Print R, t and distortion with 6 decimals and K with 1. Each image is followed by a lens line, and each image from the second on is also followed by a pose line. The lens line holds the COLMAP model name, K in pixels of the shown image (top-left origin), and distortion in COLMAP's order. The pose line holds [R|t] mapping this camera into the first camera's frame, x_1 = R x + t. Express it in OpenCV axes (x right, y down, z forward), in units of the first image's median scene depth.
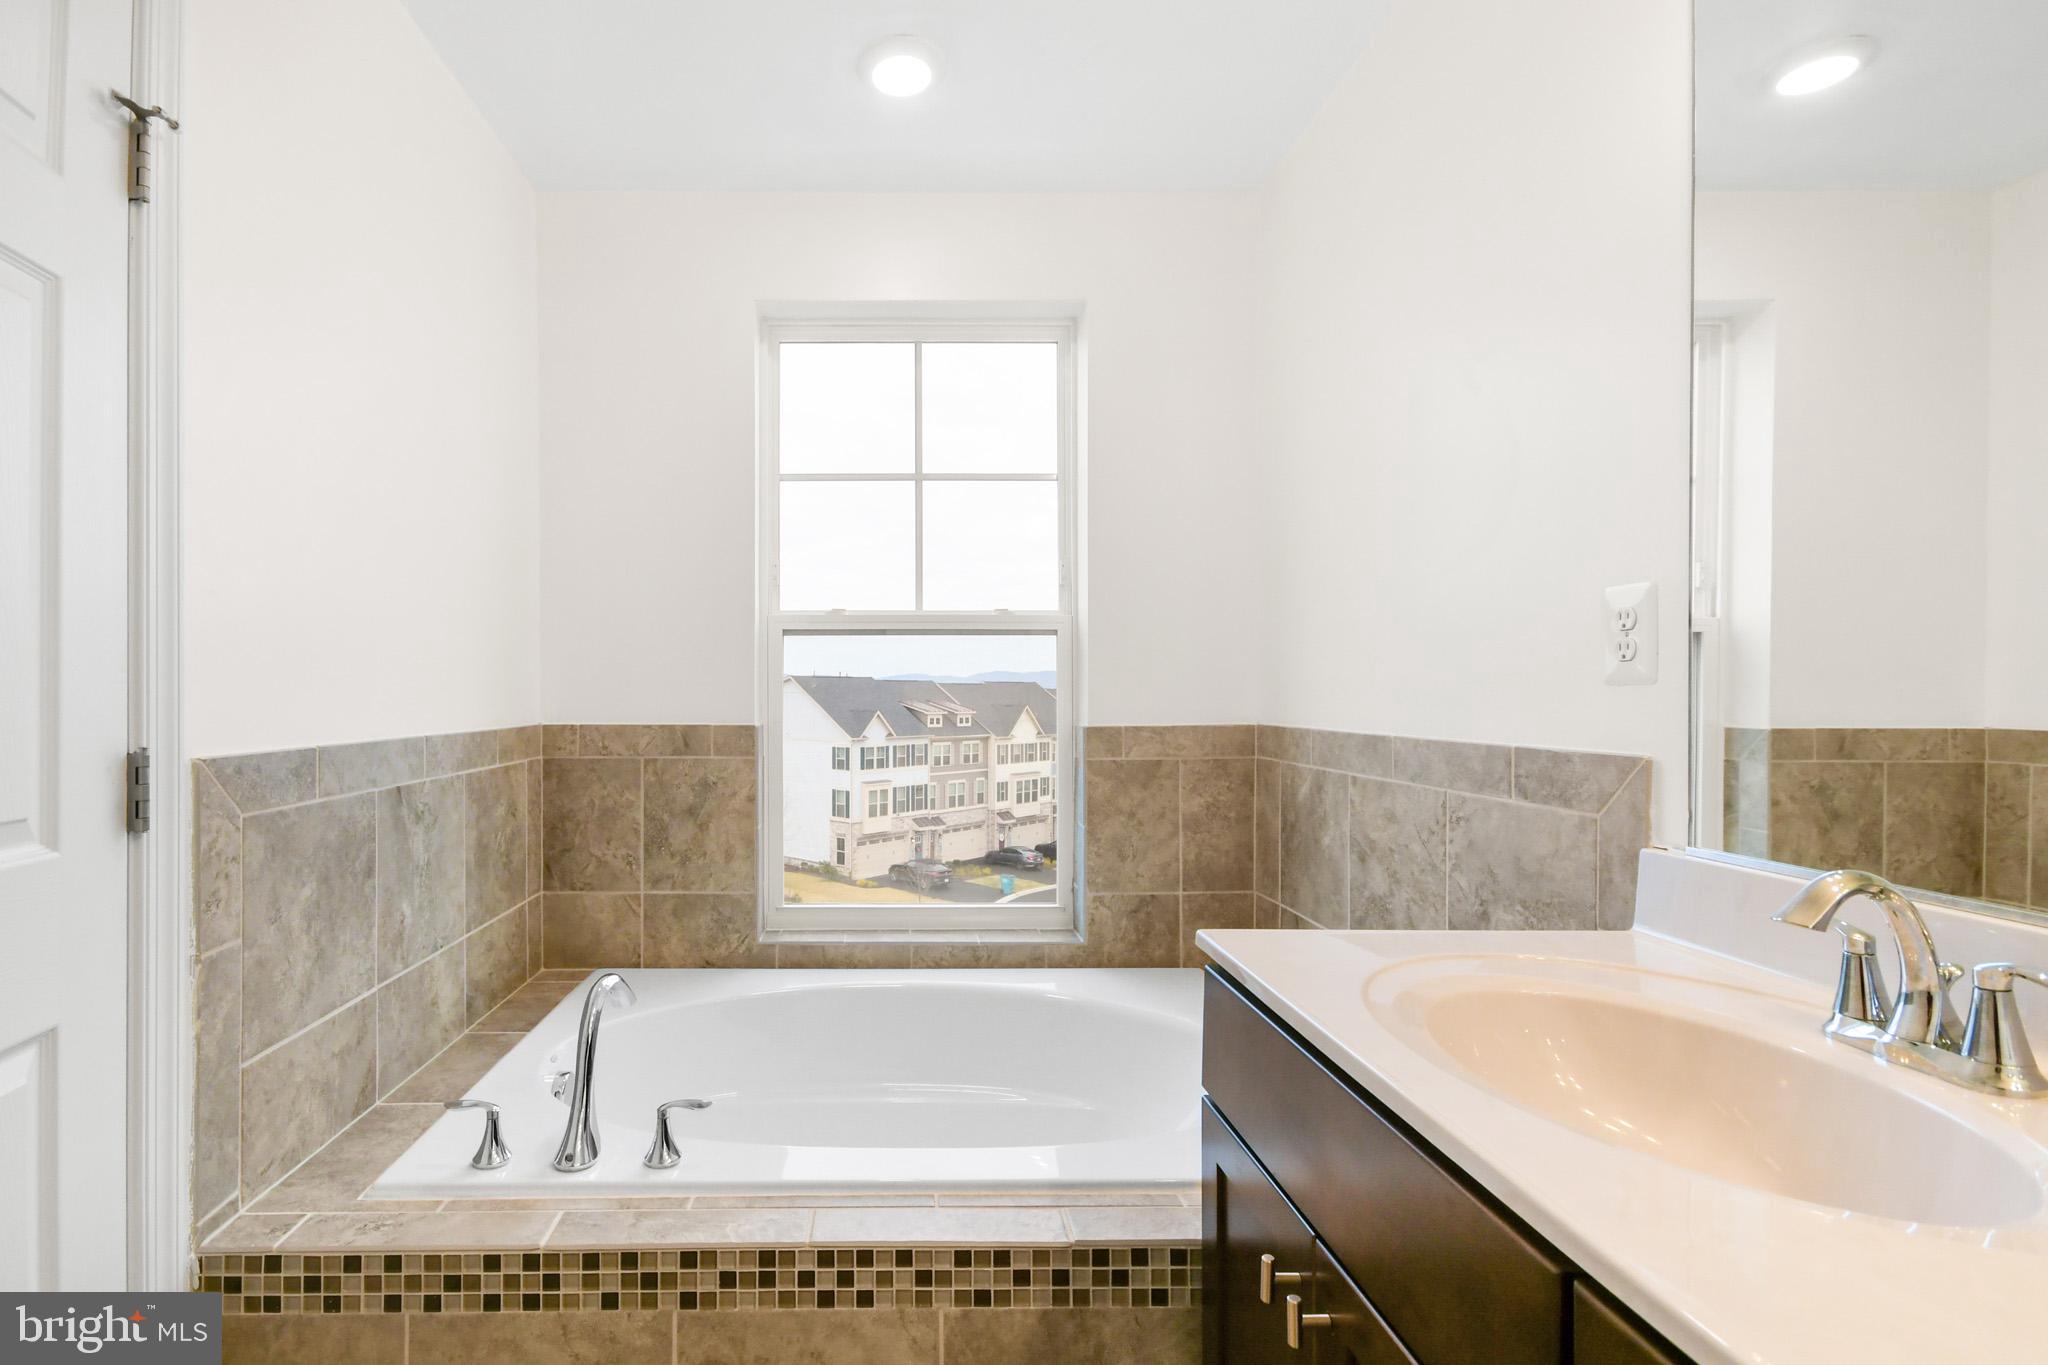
lens RADIAL K [[849.1, 0, 1020.9], [0, 849.1, 749.4], [0, 0, 1]] dist [0.002596, -0.000230]
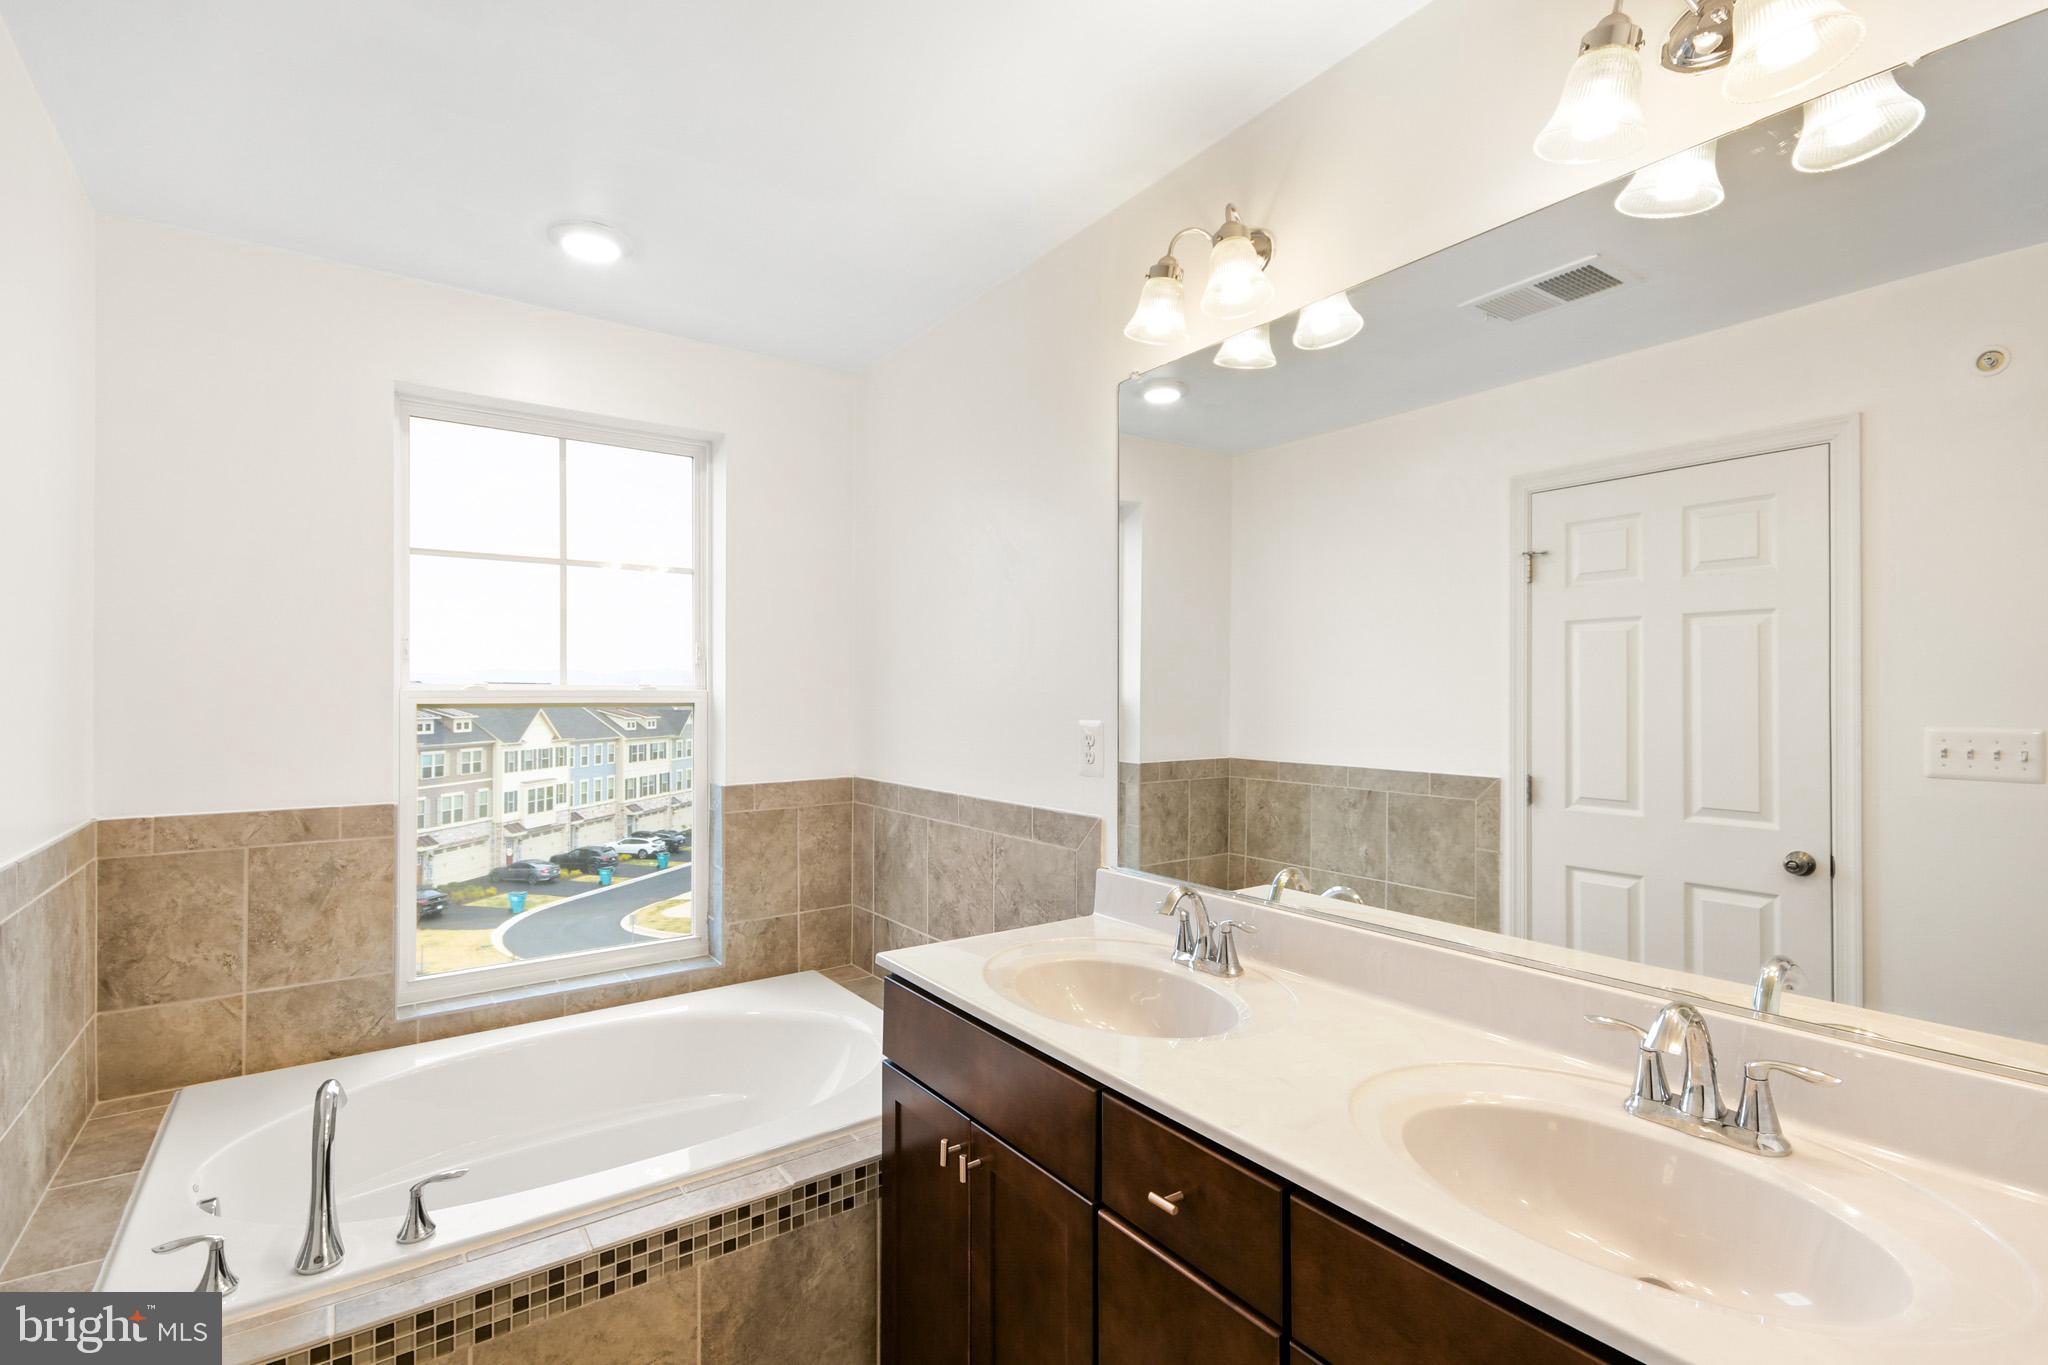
lens RADIAL K [[926.3, 0, 1024.0], [0, 926.3, 682.5], [0, 0, 1]] dist [0.020416, -0.011422]
pose [[0.813026, 0.007760, 0.582175, -0.393652], [-0.004554, 0.999965, -0.006969, -0.189160], [-0.582209, 0.003015, 0.813034, -0.371326]]
